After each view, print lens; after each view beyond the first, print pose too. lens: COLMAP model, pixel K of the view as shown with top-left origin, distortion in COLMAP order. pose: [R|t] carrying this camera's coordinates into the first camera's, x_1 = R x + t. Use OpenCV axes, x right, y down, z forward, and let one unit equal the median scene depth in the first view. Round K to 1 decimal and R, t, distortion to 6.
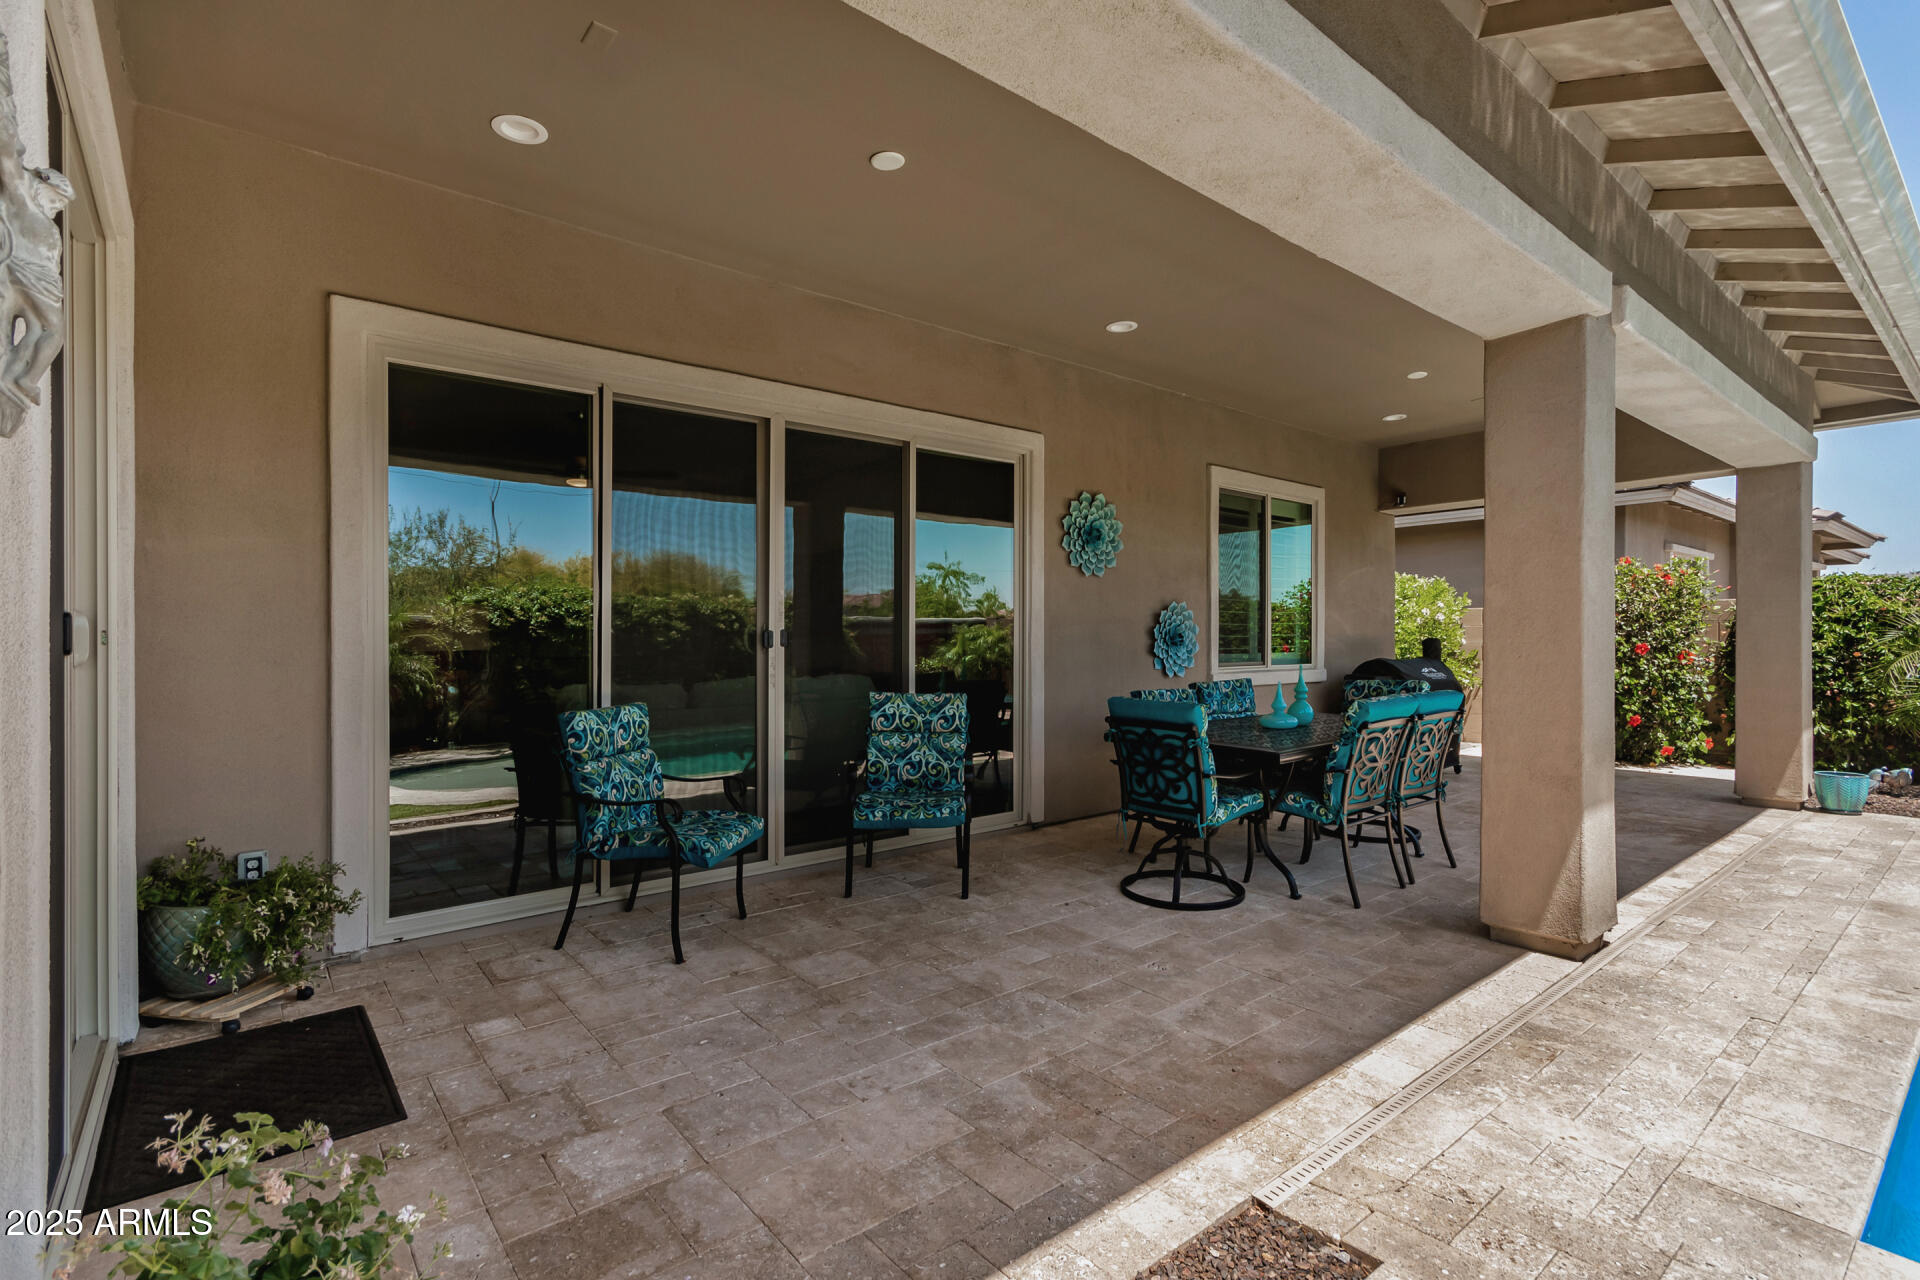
lens RADIAL K [[901.6, 0, 960.2], [0, 901.6, 654.2], [0, 0, 1]] dist [0.000576, 0.000038]
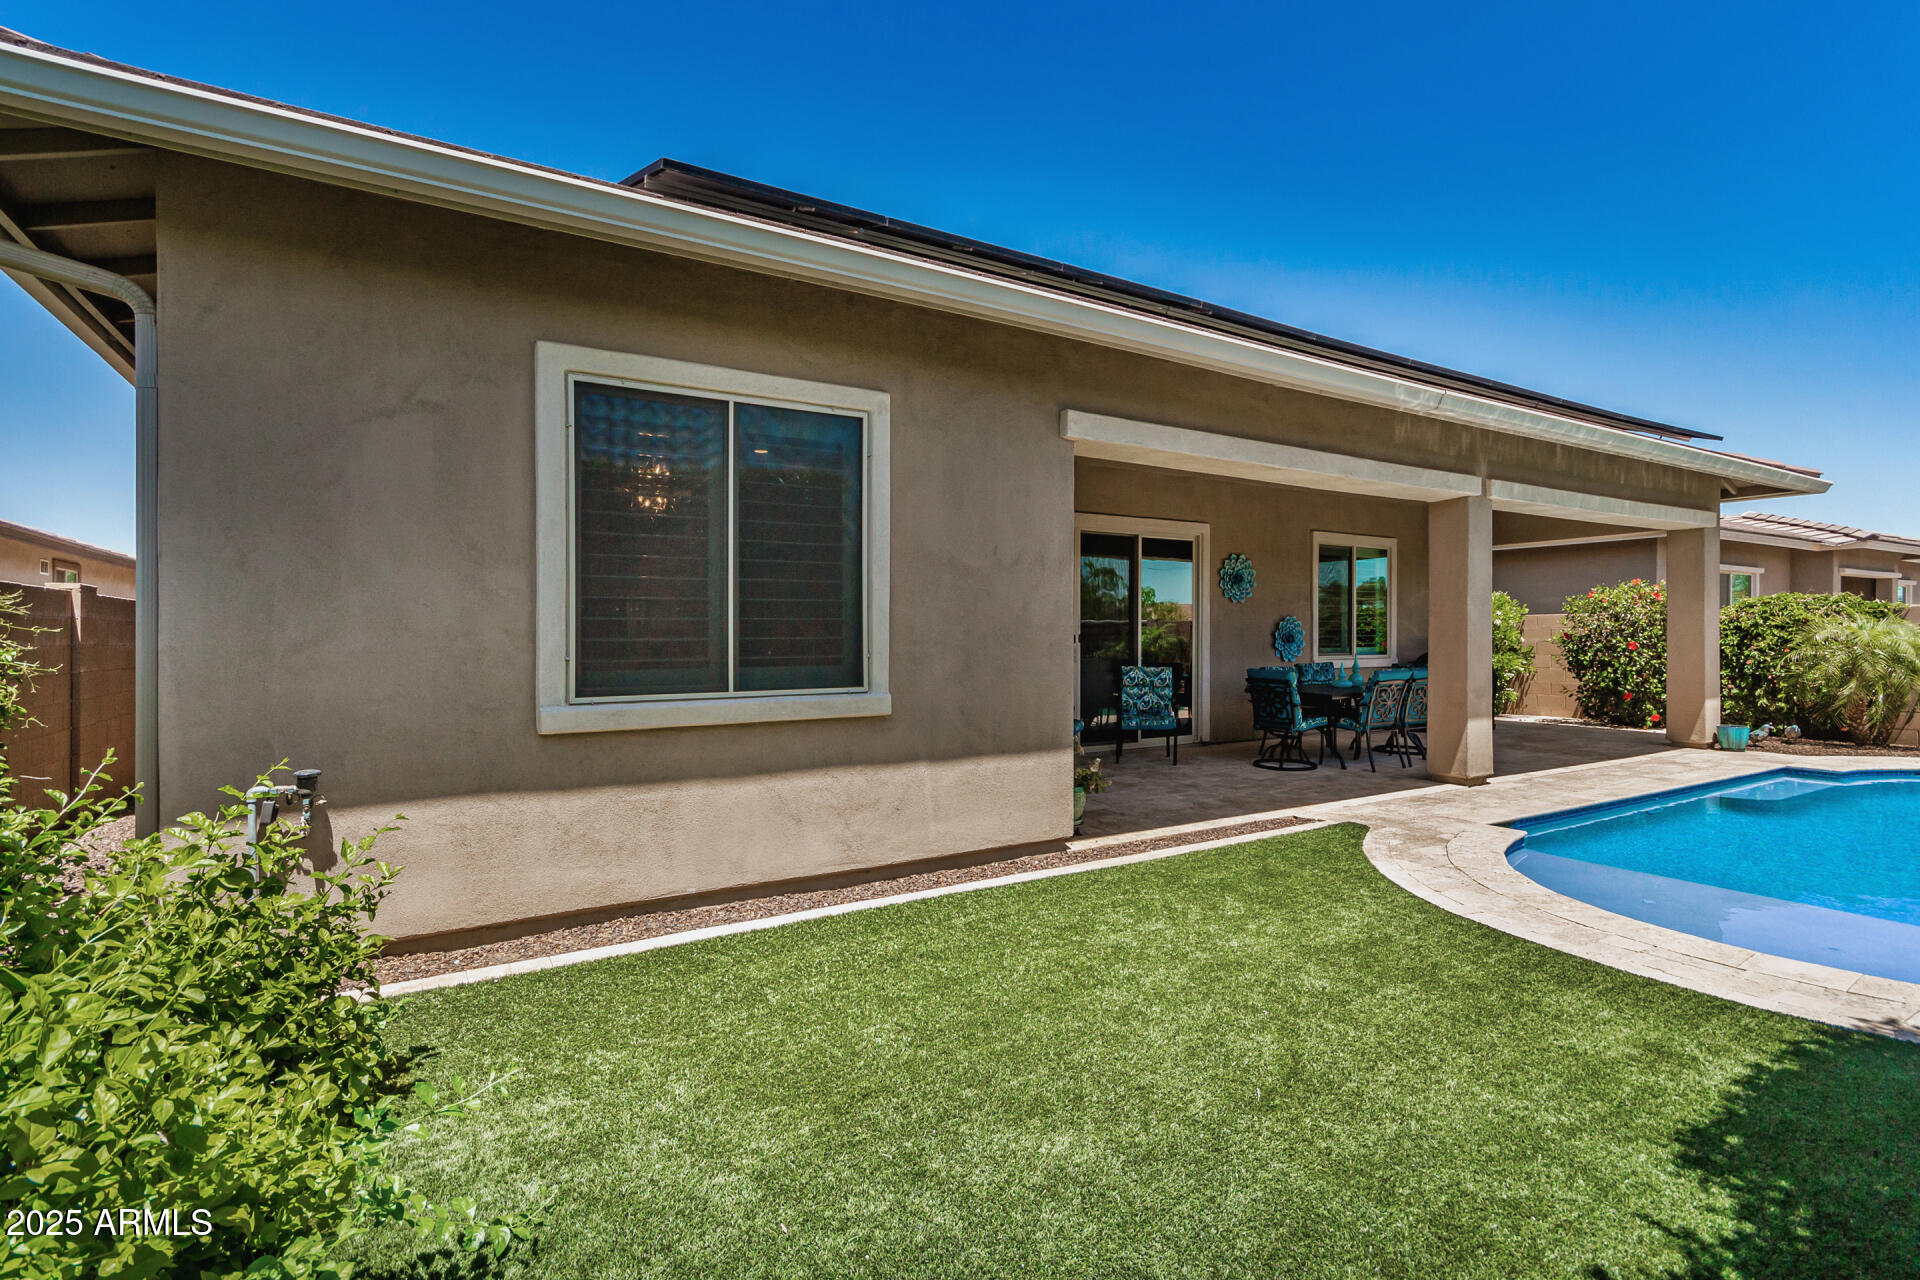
lens RADIAL K [[890.7, 0, 962.5], [0, 890.7, 635.9], [0, 0, 1]] dist [0.000715, 0.000417]
pose [[0.989119, 0.002568, -0.147092, -0.148109], [-0.004649, 0.999894, -0.013801, 0.004499], [0.147041, 0.014335, 0.989026, -0.915729]]
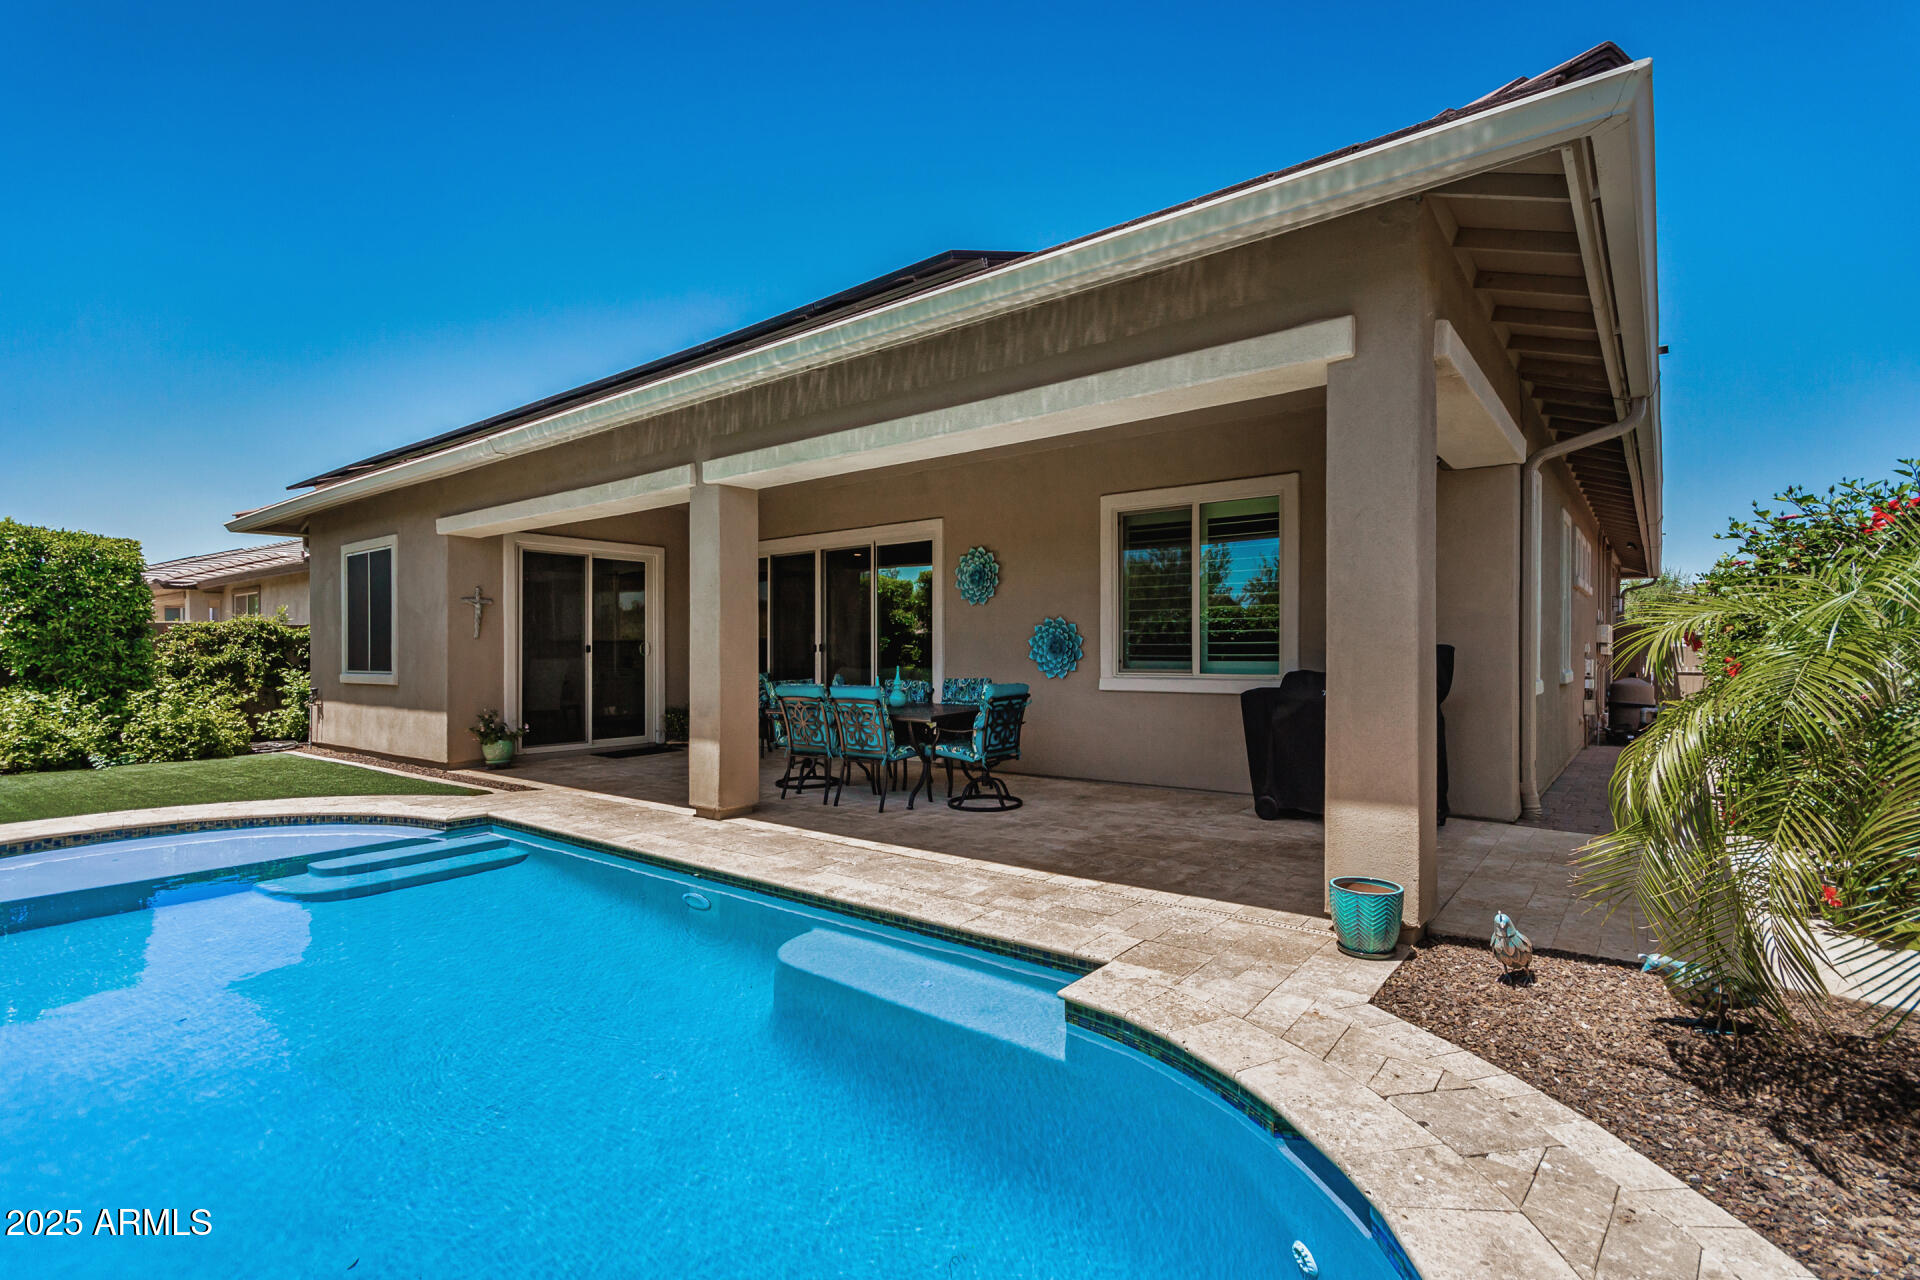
lens RADIAL K [[901.6, 0, 960.2], [0, 901.6, 654.2], [0, 0, 1]] dist [0.000576, 0.000038]
pose [[0.229249, 0.007499, -0.973339, 1.919207], [-0.008531, 0.999947, 0.005695, -0.017254], [0.973330, 0.006998, 0.229301, 0.786896]]
